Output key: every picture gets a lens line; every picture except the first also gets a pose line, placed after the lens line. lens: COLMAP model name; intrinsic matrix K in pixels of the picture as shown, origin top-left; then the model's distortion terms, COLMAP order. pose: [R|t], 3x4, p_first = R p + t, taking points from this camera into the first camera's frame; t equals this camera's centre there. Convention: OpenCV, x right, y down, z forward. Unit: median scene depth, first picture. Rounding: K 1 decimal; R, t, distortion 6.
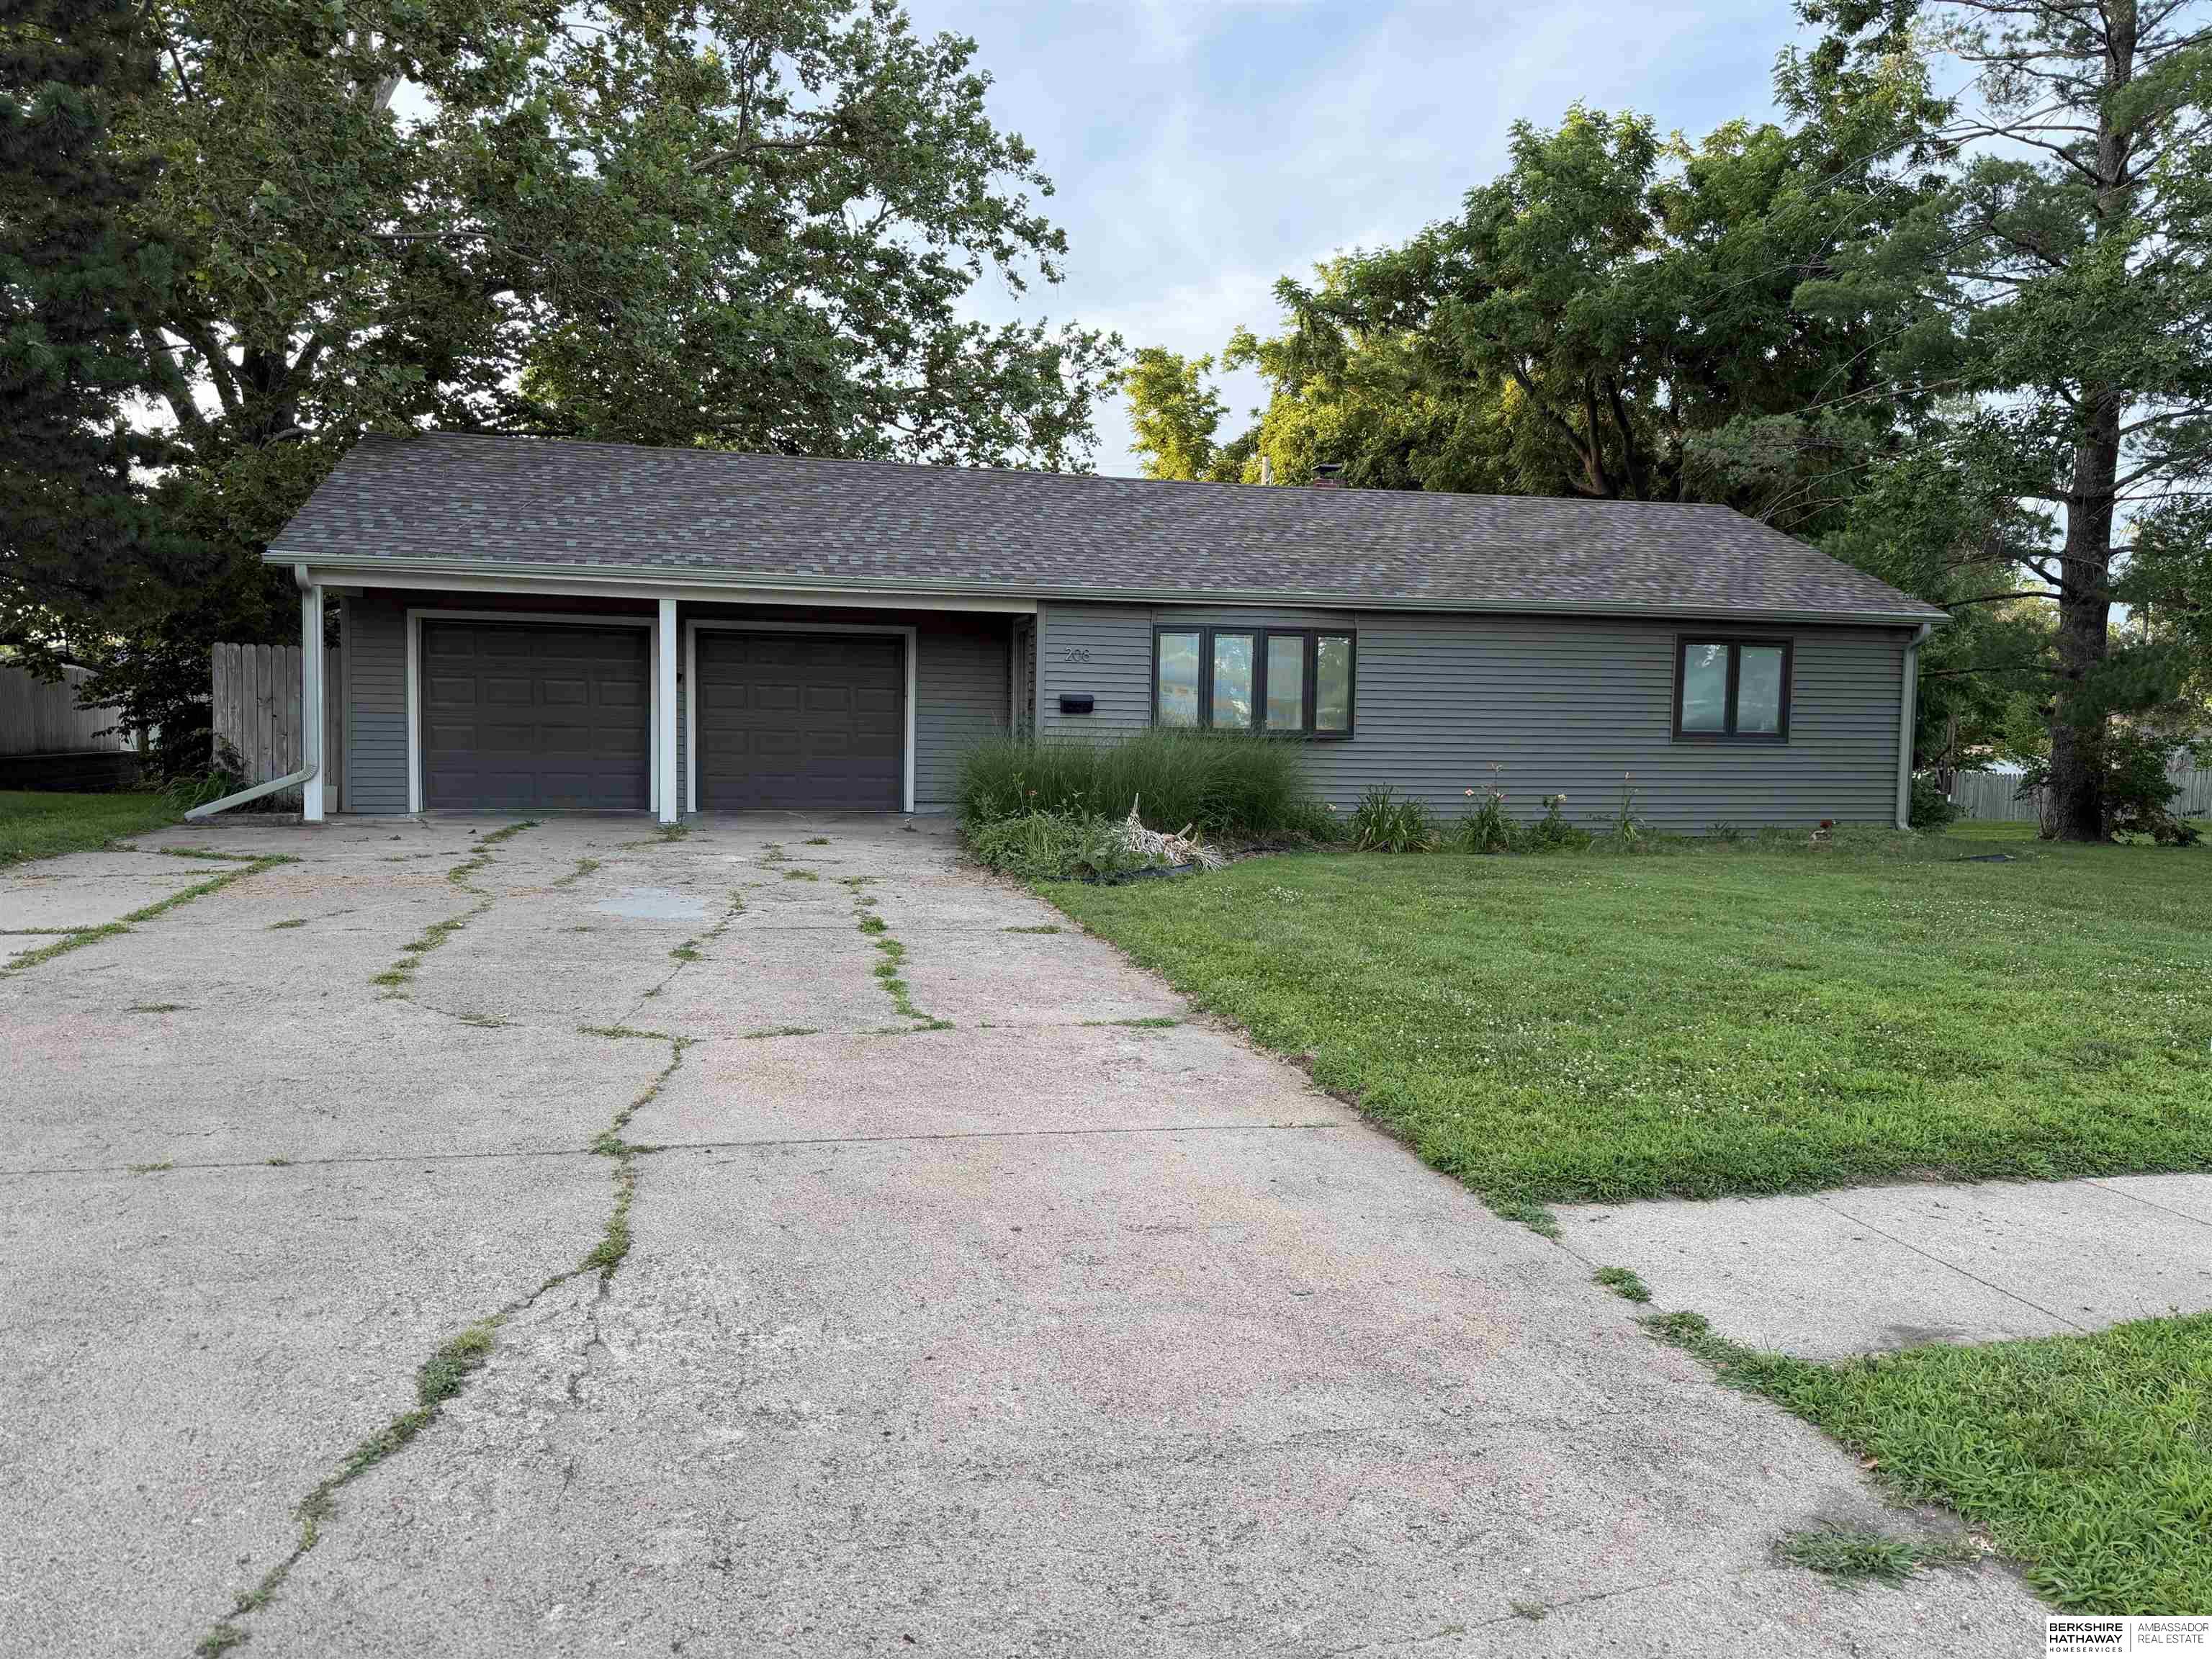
lens RADIAL K [[1579.0, 0, 1109.2], [0, 1579.0, 827.1], [0, 0, 1]] dist [0.019254, -0.004560]
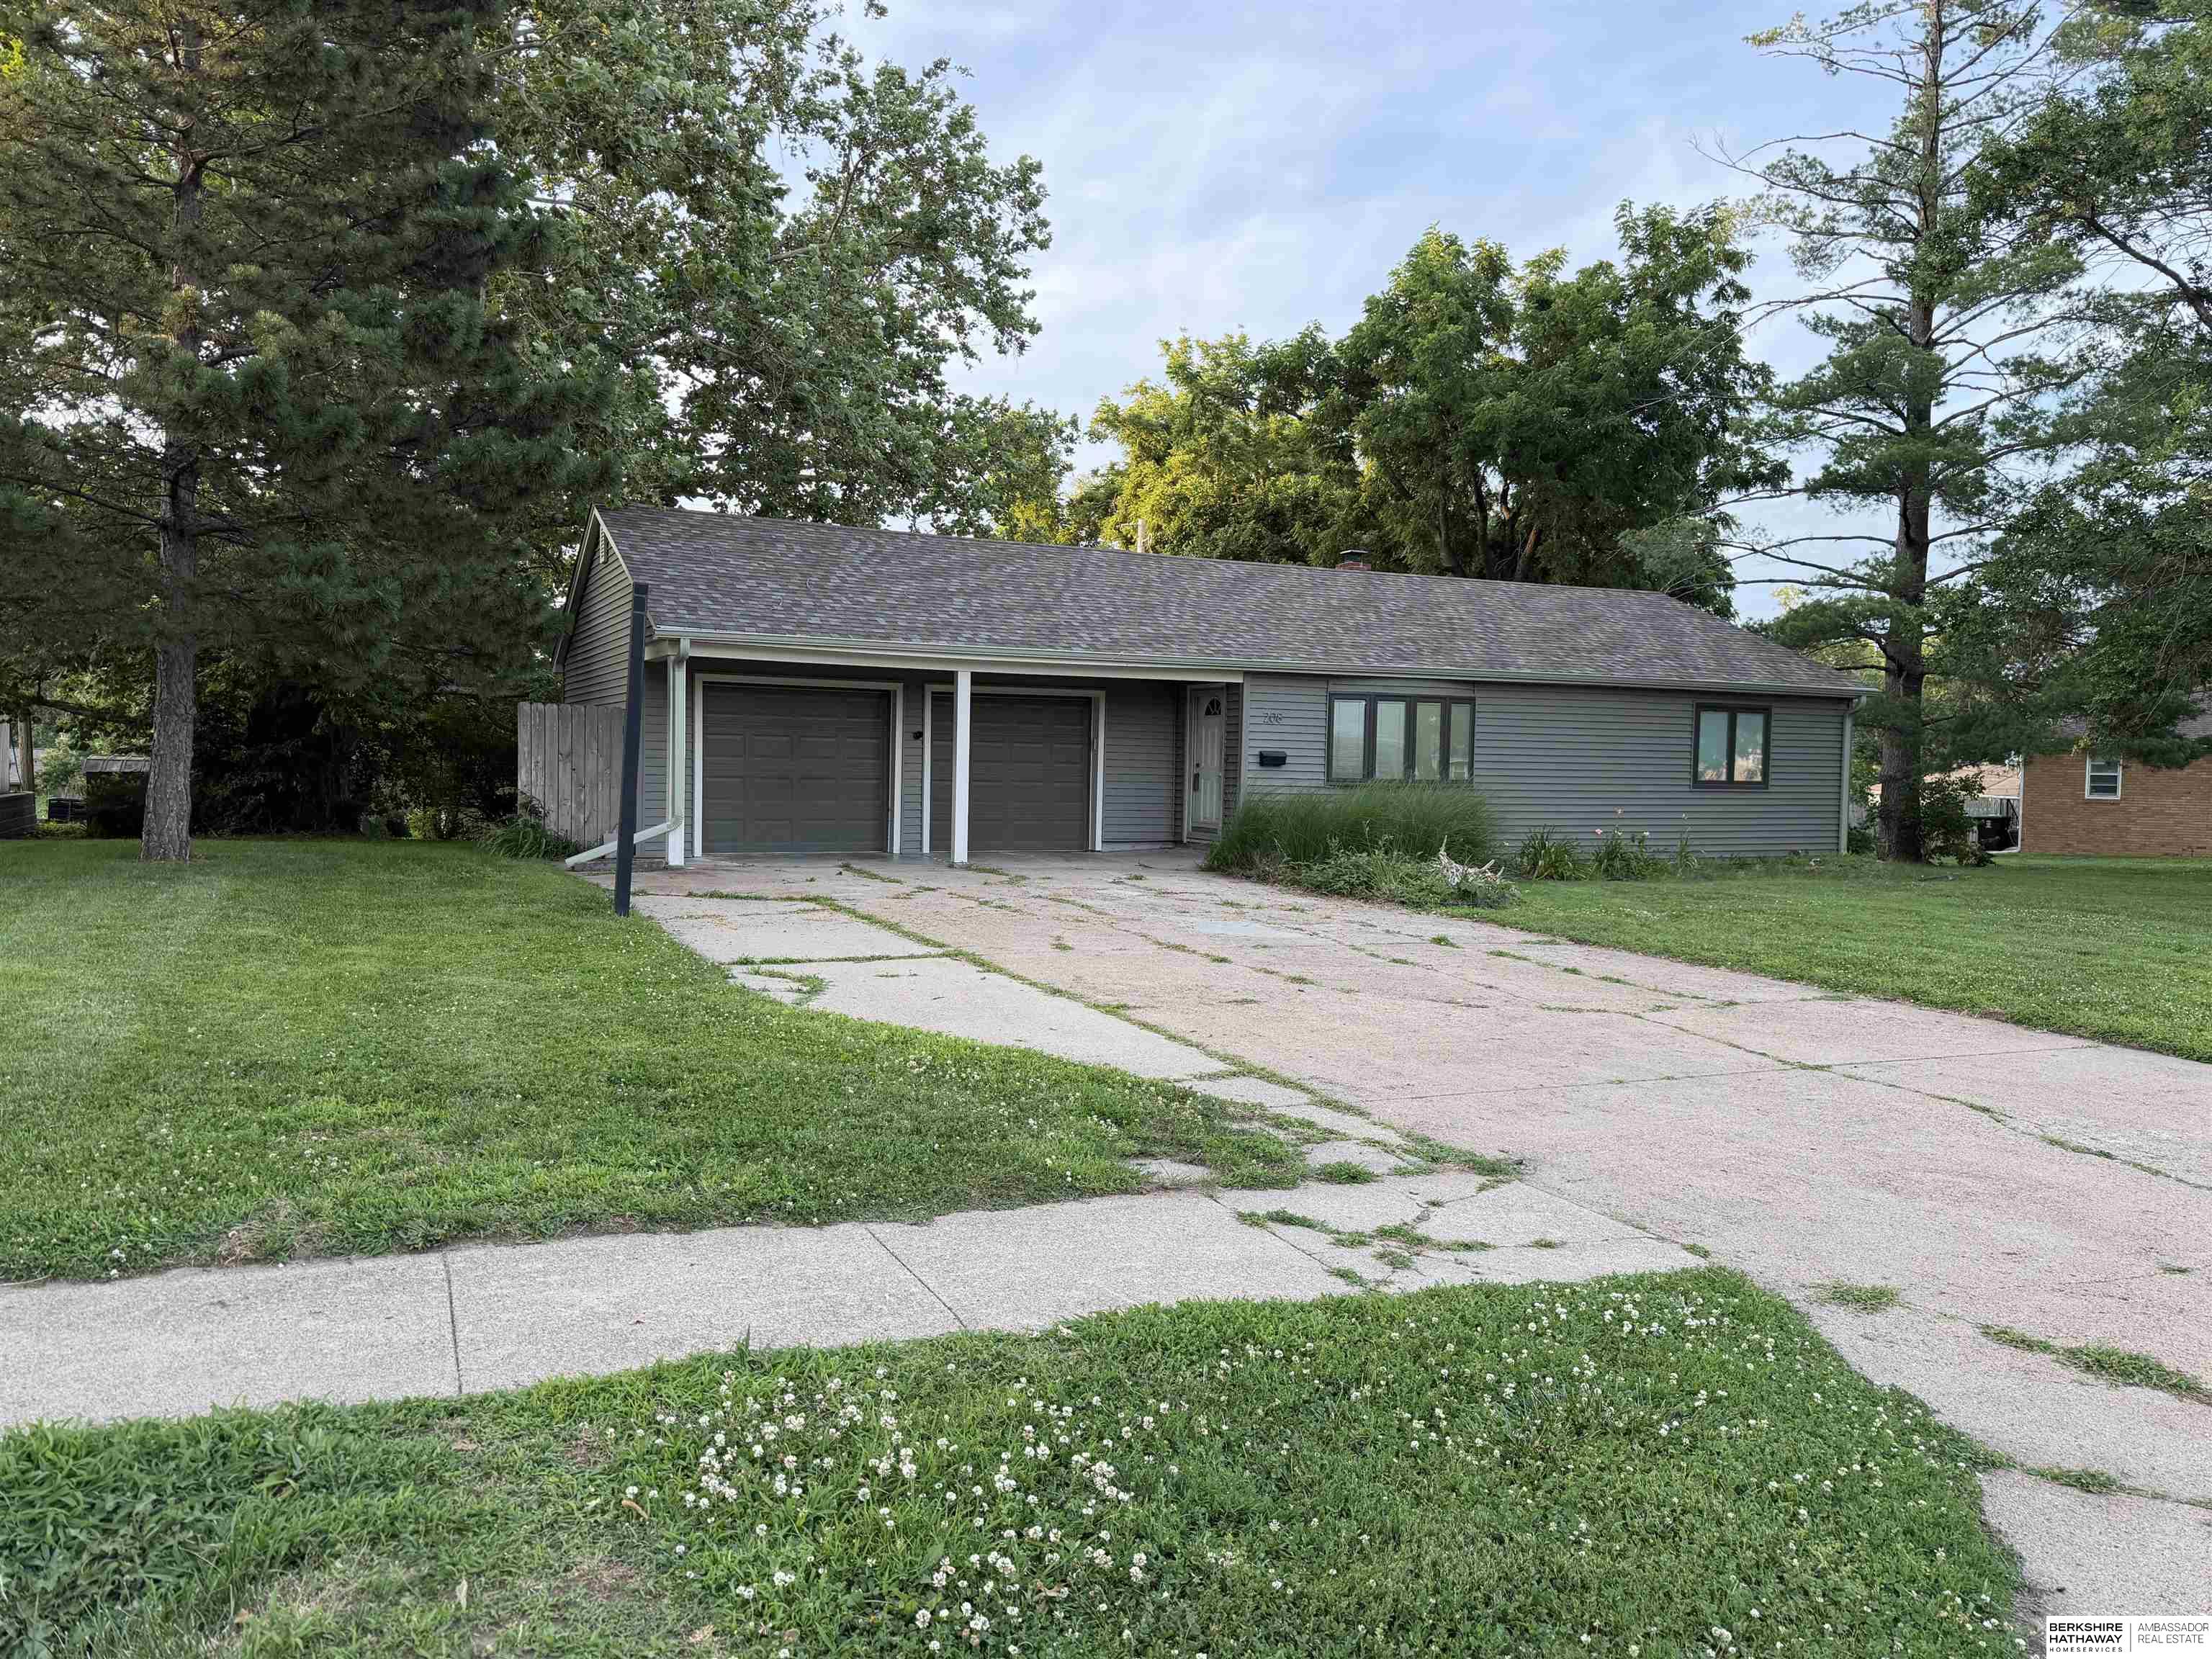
lens RADIAL K [[1579.0, 0, 1099.5], [0, 1579.0, 828.2], [0, 0, 1]] dist [0.019254, -0.004560]
pose [[0.978621, -0.008199, 0.205508, -0.353123], [0.012203, 0.999760, -0.018222, -0.005225], [-0.205309, 0.020340, 0.978486, -0.122983]]
